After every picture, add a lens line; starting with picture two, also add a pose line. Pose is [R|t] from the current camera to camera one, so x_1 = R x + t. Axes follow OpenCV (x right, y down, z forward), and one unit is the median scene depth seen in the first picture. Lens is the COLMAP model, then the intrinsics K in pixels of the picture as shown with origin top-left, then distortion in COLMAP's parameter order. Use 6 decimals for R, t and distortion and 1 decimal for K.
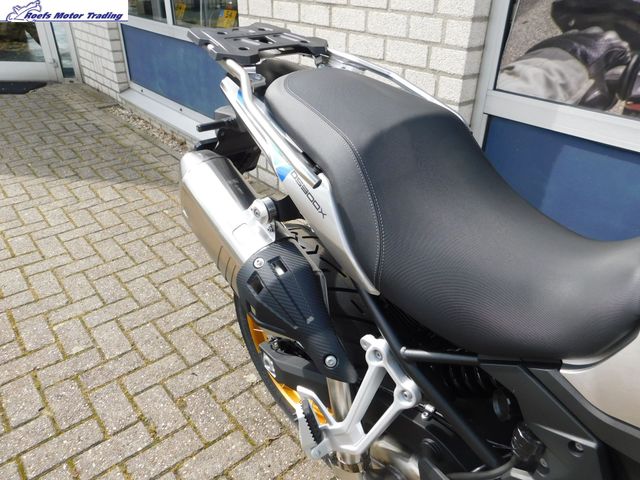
lens RADIAL K [[474.4, 0, 319.7], [0, 474.4, 240.8], [0, 0, 1]] dist [-0.016416, 0.021079]
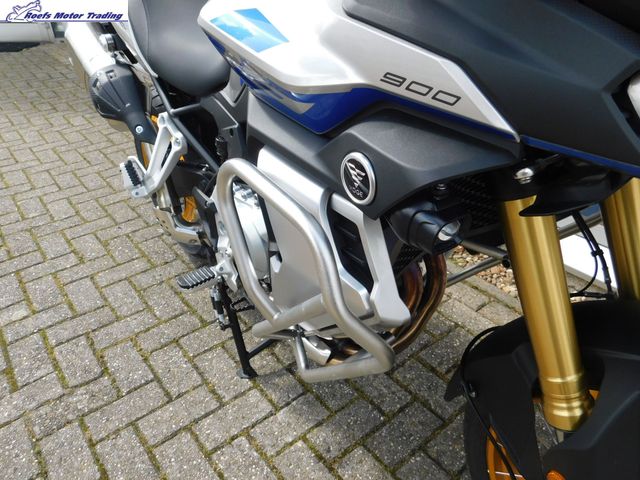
lens RADIAL K [[474.4, 0, 319.4], [0, 474.4, 237.0], [0, 0, 1]] dist [-0.016416, 0.021079]
pose [[0.999519, -0.004397, -0.030688, 0.260442], [0.005328, 0.999527, 0.030300, 0.219750], [0.030540, -0.030449, 0.999070, -0.225106]]
